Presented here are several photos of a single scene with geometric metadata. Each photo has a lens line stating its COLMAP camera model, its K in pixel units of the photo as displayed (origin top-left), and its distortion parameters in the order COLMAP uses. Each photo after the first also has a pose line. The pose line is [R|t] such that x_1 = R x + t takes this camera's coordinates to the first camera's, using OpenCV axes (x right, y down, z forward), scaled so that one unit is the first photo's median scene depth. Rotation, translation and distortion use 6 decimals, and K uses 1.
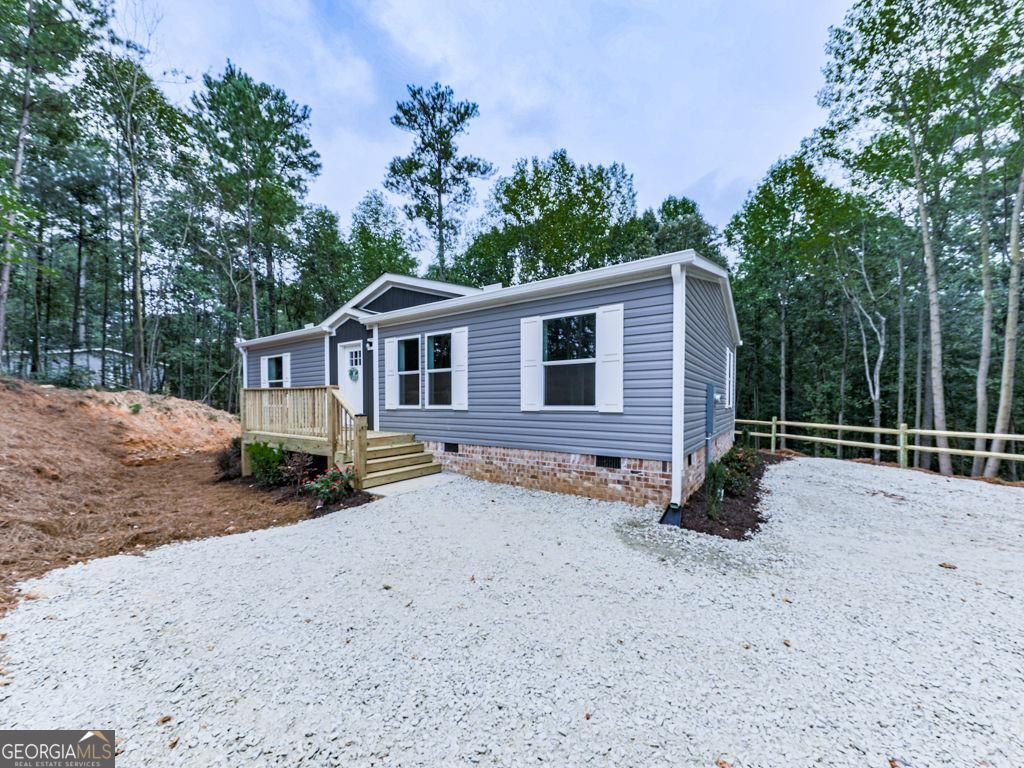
lens RADIAL K [[399.6, 0, 491.1], [0, 399.6, 411.2], [0, 0, 1]] dist [0.001107, -0.000004]
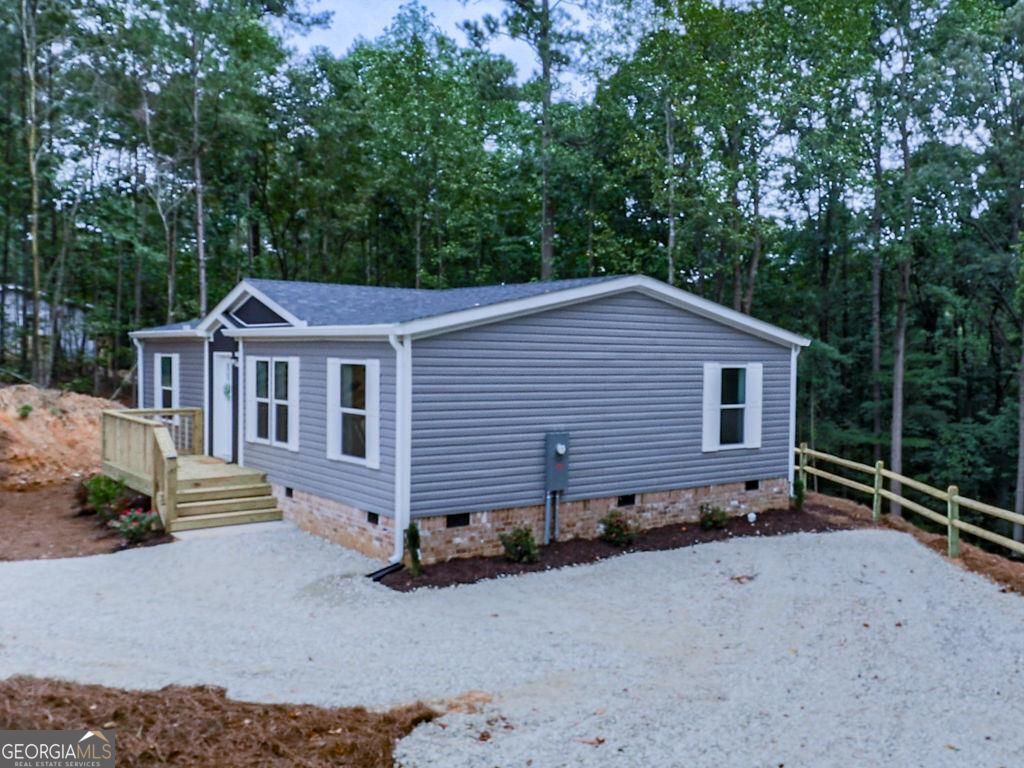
lens RADIAL K [[921.3, 0, 512.0], [0, 921.3, 384.0], [0, 0, 1]] dist [-0.001802, 0.004615]
pose [[0.961130, 0.015273, -0.275673, 0.760151], [-0.015570, 0.999878, 0.001111, -0.127953], [0.275657, 0.003224, 0.961251, -0.659074]]
